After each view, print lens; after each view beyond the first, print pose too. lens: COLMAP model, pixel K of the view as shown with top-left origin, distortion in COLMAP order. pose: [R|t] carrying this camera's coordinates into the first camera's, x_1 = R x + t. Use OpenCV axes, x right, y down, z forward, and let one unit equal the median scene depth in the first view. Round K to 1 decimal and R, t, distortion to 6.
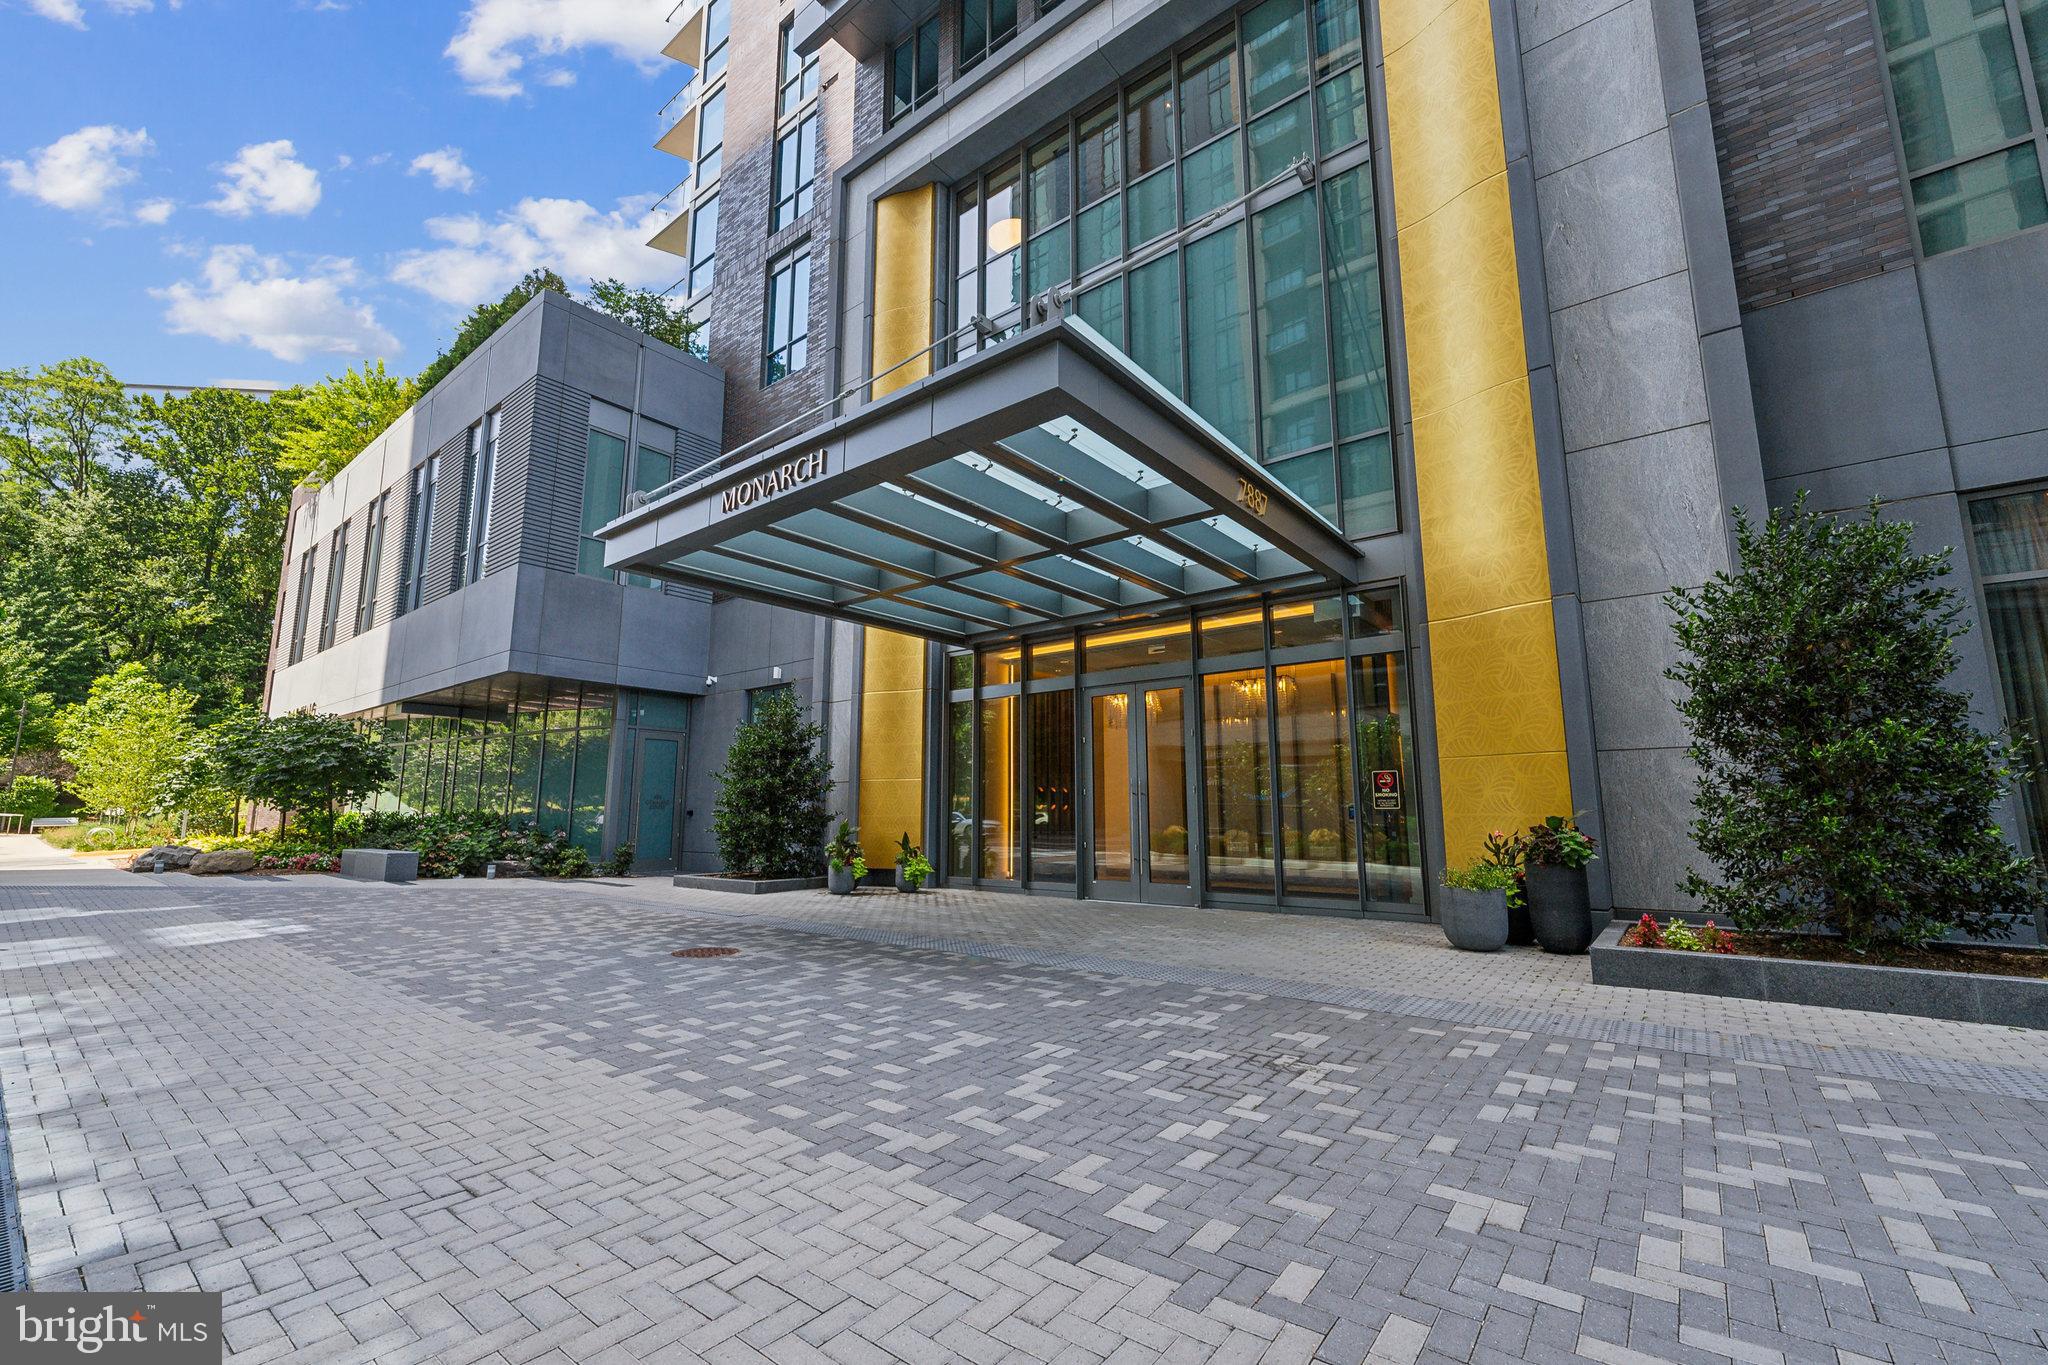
lens RADIAL K [[834.0, 0, 1023.2], [0, 834.0, 682.0], [0, 0, 1]] dist [-0.000499, 0.000299]
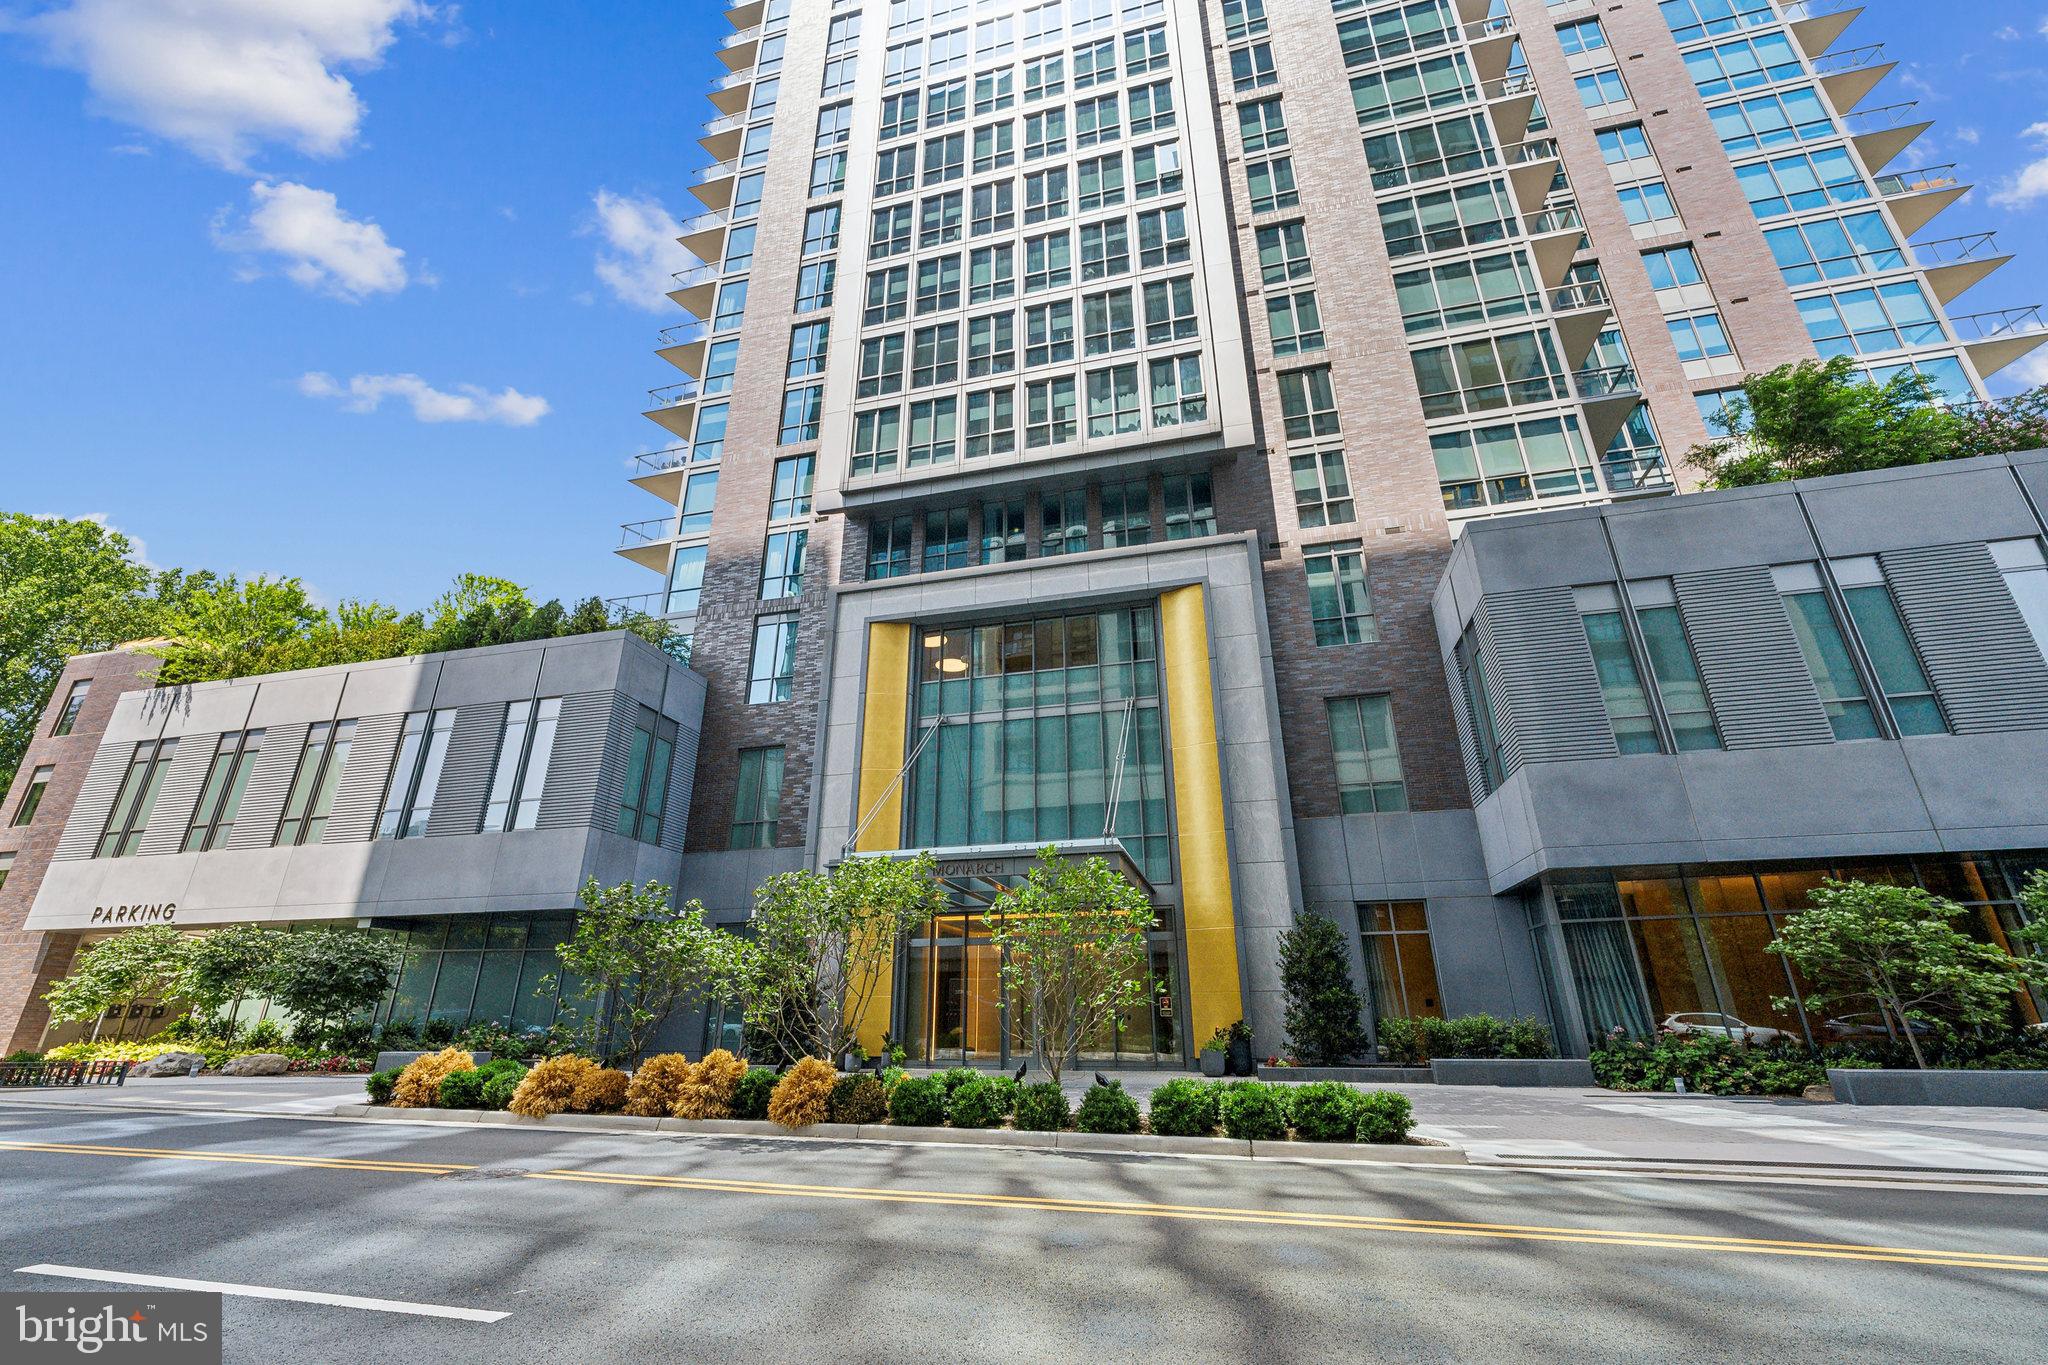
lens RADIAL K [[834.0, 0, 1020.7], [0, 834.0, 683.8], [0, 0, 1]] dist [-0.000499, 0.000299]
pose [[0.910549, 0.152375, 0.384295, -1.033397], [-0.062201, 0.969508, -0.237034, -0.176136], [-0.408695, 0.191927, 0.892262, -1.118257]]
